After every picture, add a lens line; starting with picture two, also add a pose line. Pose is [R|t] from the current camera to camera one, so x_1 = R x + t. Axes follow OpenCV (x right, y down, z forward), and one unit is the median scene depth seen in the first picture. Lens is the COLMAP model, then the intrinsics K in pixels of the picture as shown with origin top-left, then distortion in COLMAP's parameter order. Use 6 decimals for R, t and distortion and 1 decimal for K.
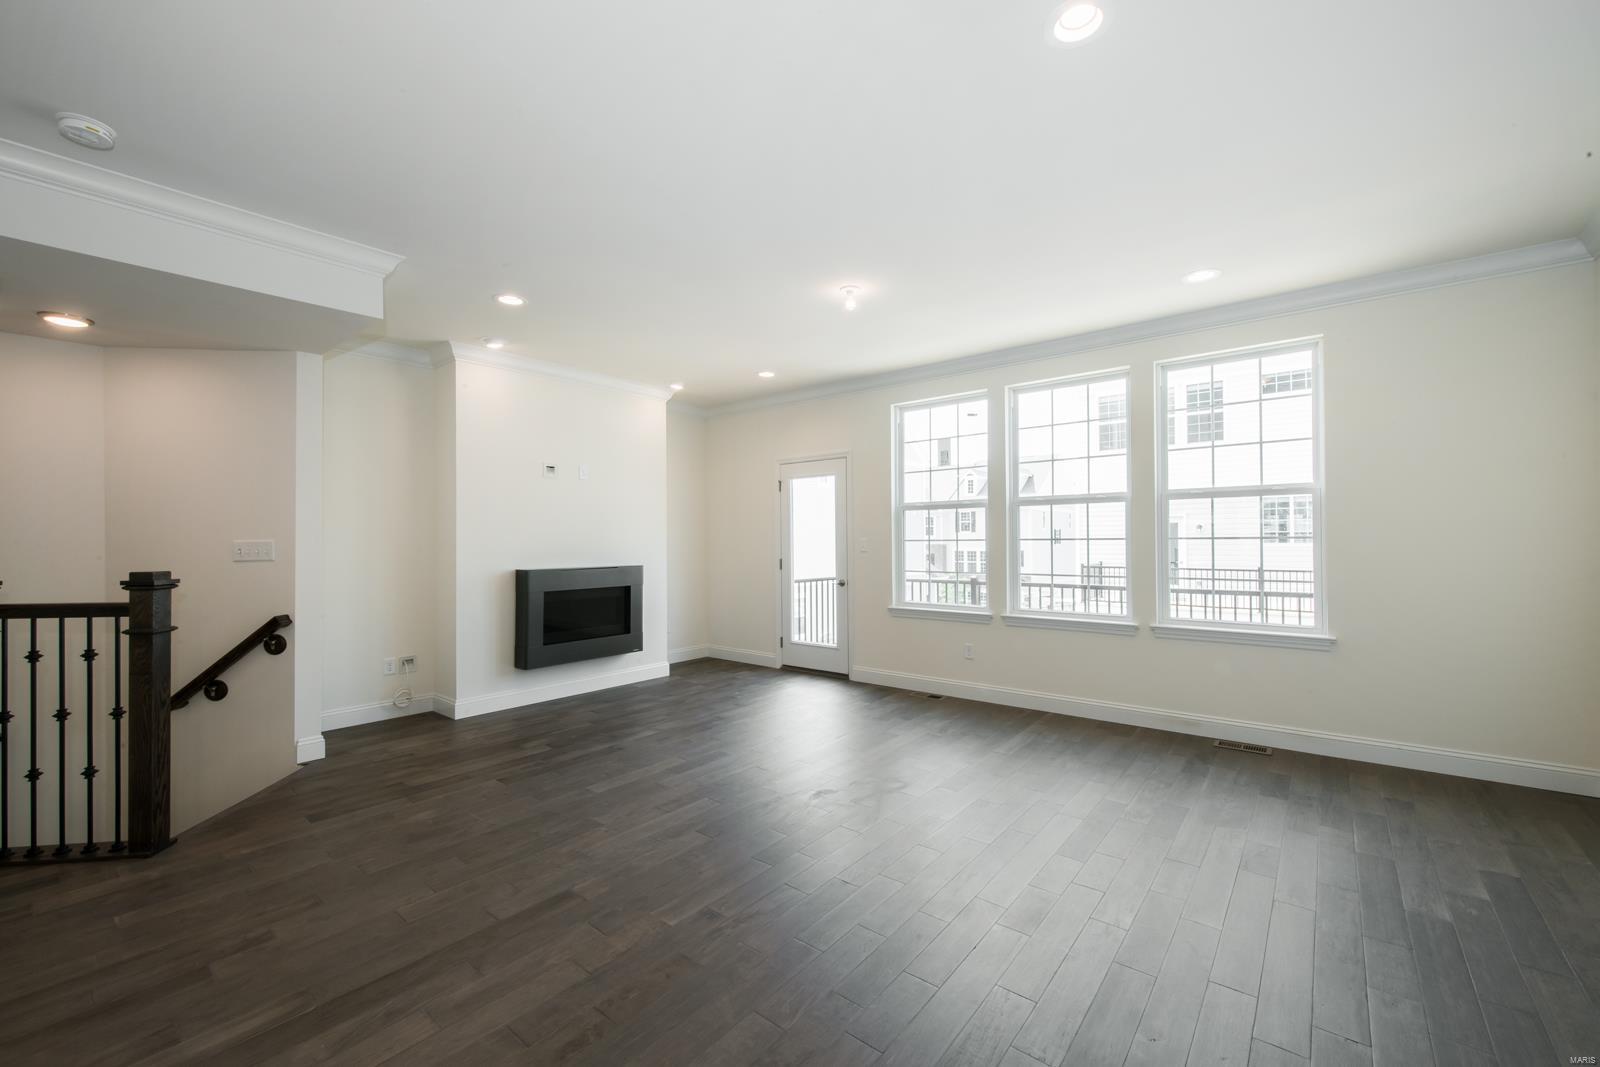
lens RADIAL K [[643.5, 0, 812.0], [0, 643.5, 537.7], [0, 0, 1]] dist [0.002540, -0.001914]
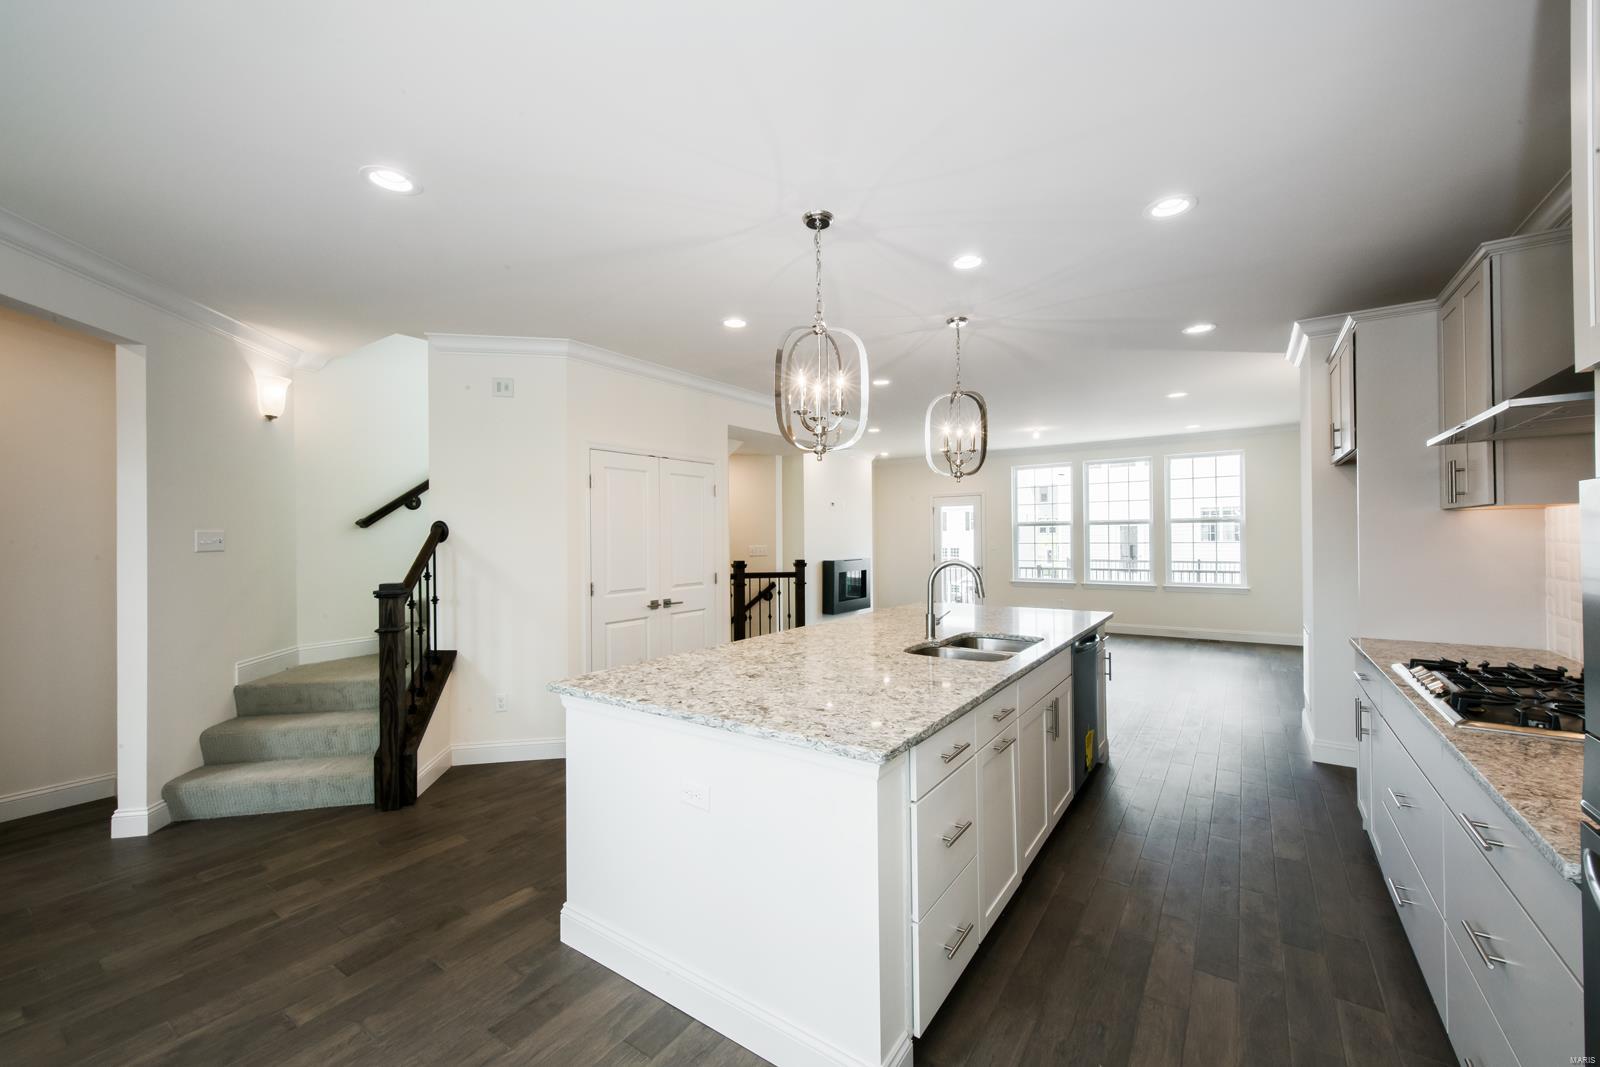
lens RADIAL K [[643.5, 0, 807.0], [0, 643.5, 529.9], [0, 0, 1]] dist [0.002540, -0.001914]
pose [[0.997098, -0.000513, 0.076132, -0.745893], [0.001265, 0.999951, -0.009823, -0.022098], [-0.076123, 0.009891, 0.997049, -0.932360]]
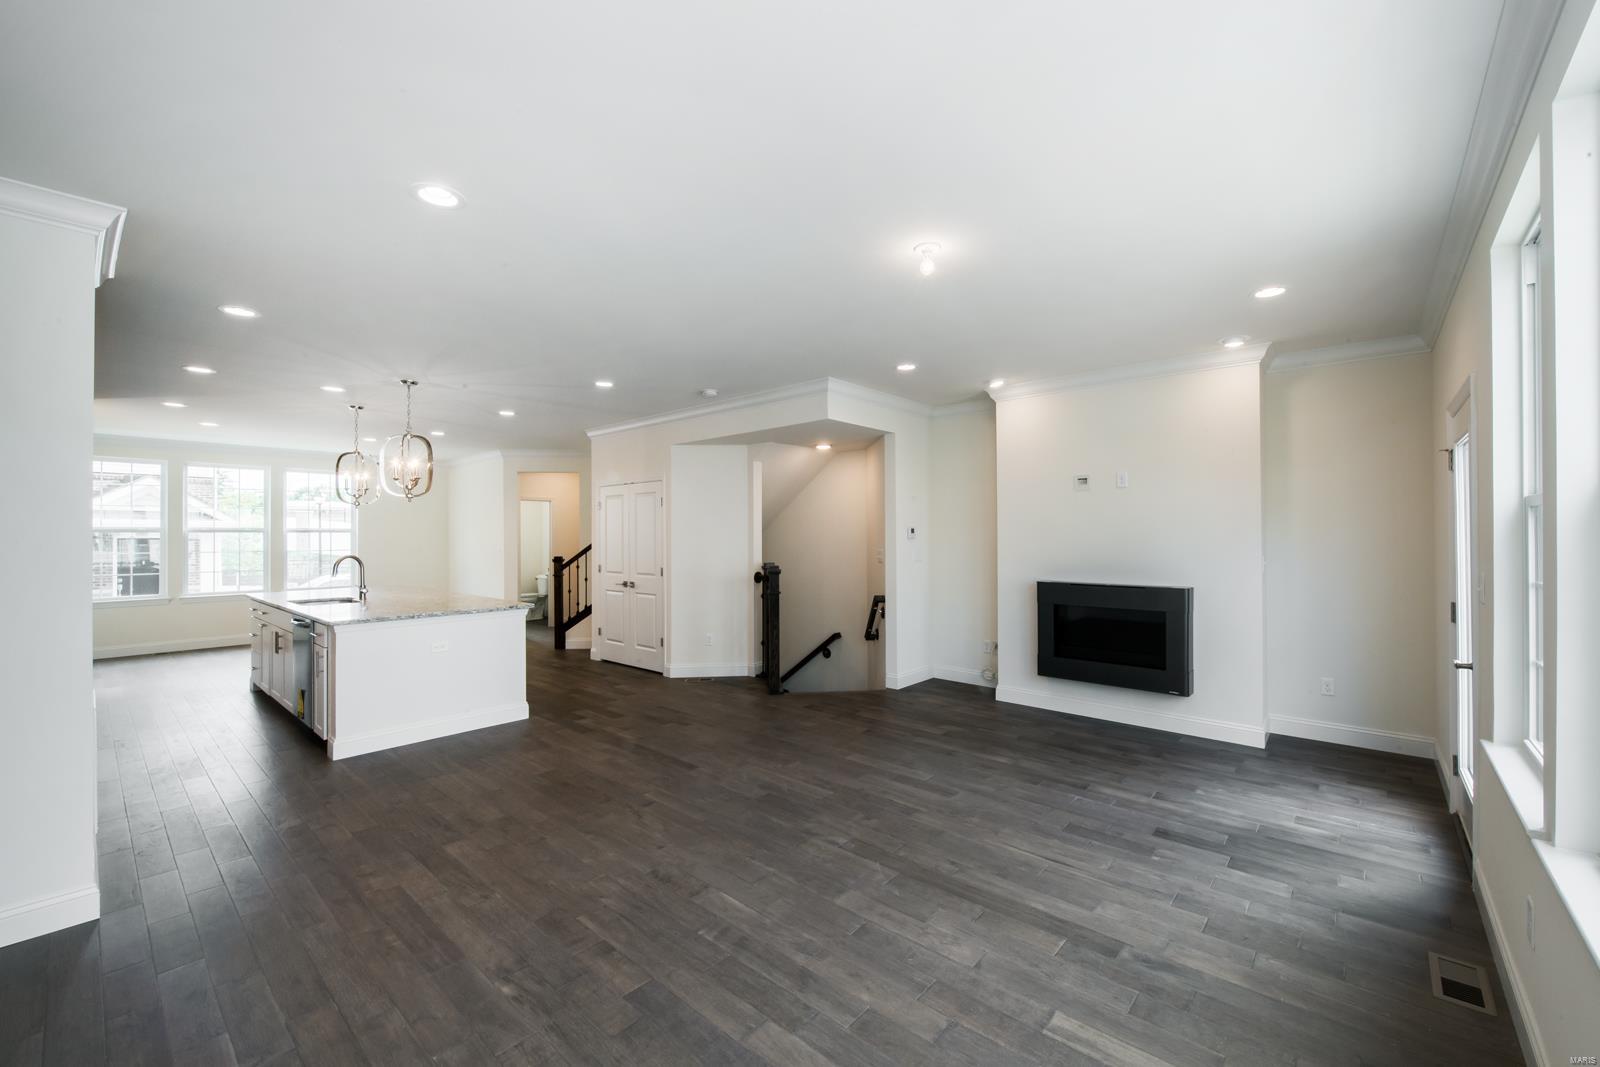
lens RADIAL K [[643.5, 0, 805.6], [0, 643.5, 537.3], [0, 0, 1]] dist [0.002540, -0.001914]
pose [[-0.040928, 0.012292, -0.999086, 0.737862], [0.005269, 0.999913, 0.012086, -0.043680], [0.999148, -0.004769, -0.040989, 0.770463]]
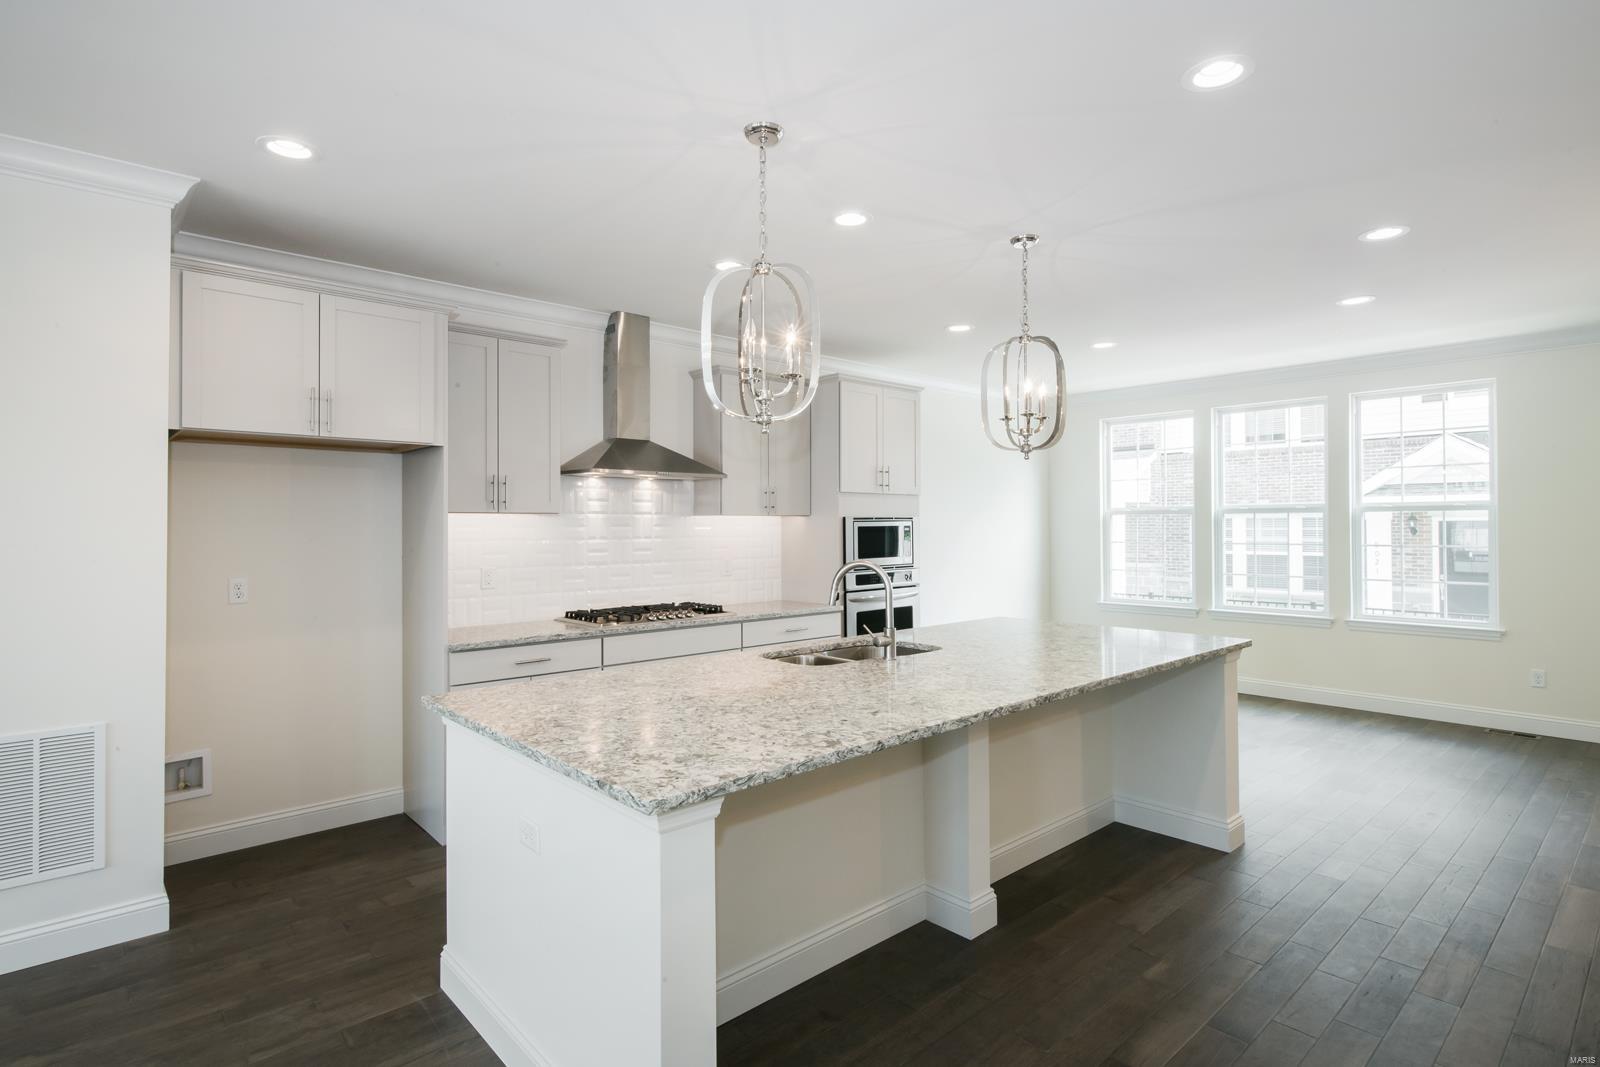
lens RADIAL K [[818.6, 0, 804.5], [0, 818.6, 516.0], [0, 0, 1]] dist [0.010493, -0.002234]
pose [[-0.987953, 0.015341, 0.153992, -0.593267], [0.013861, 0.999847, -0.010680, -0.027777], [-0.154132, -0.008417, -0.988014, 0.572393]]
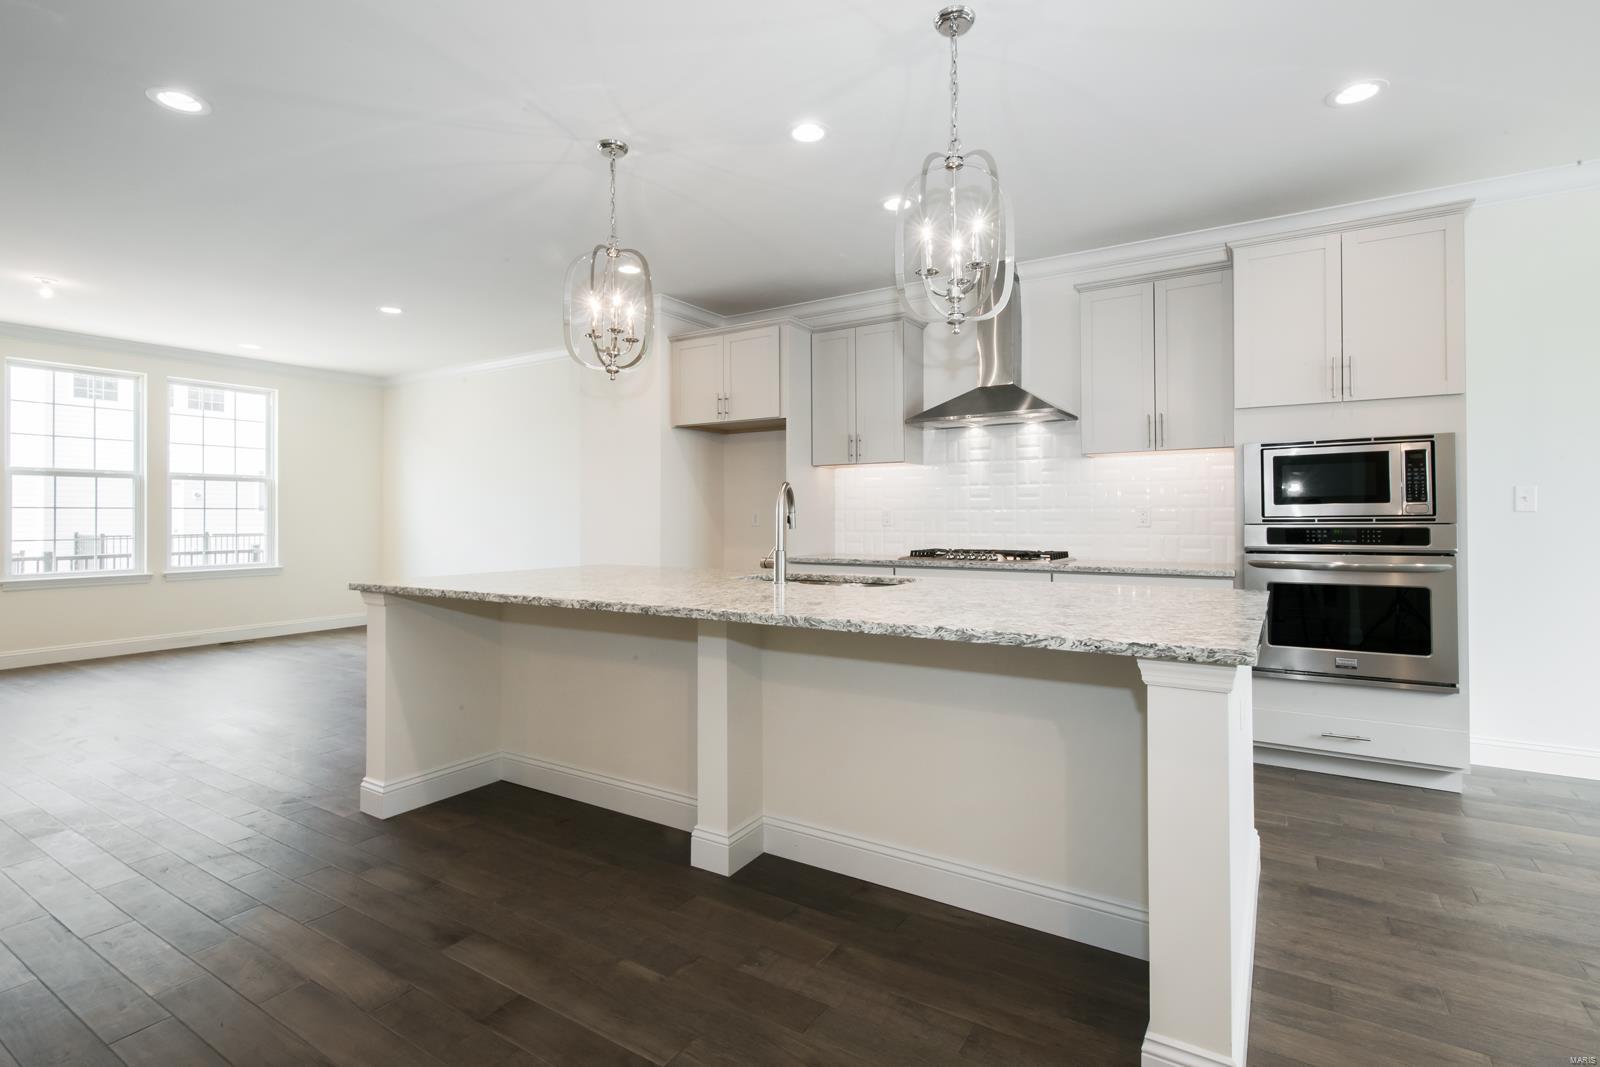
lens RADIAL K [[766.6, 0, 816.3], [0, 766.6, 513.4], [0, 0, 1]] dist [0.004715, -0.000724]
pose [[-0.120375, 0.017086, 0.992581, -1.234985], [0.006876, 0.999842, -0.016377, 0.047636], [-0.992705, 0.004854, -0.120473, -0.143363]]
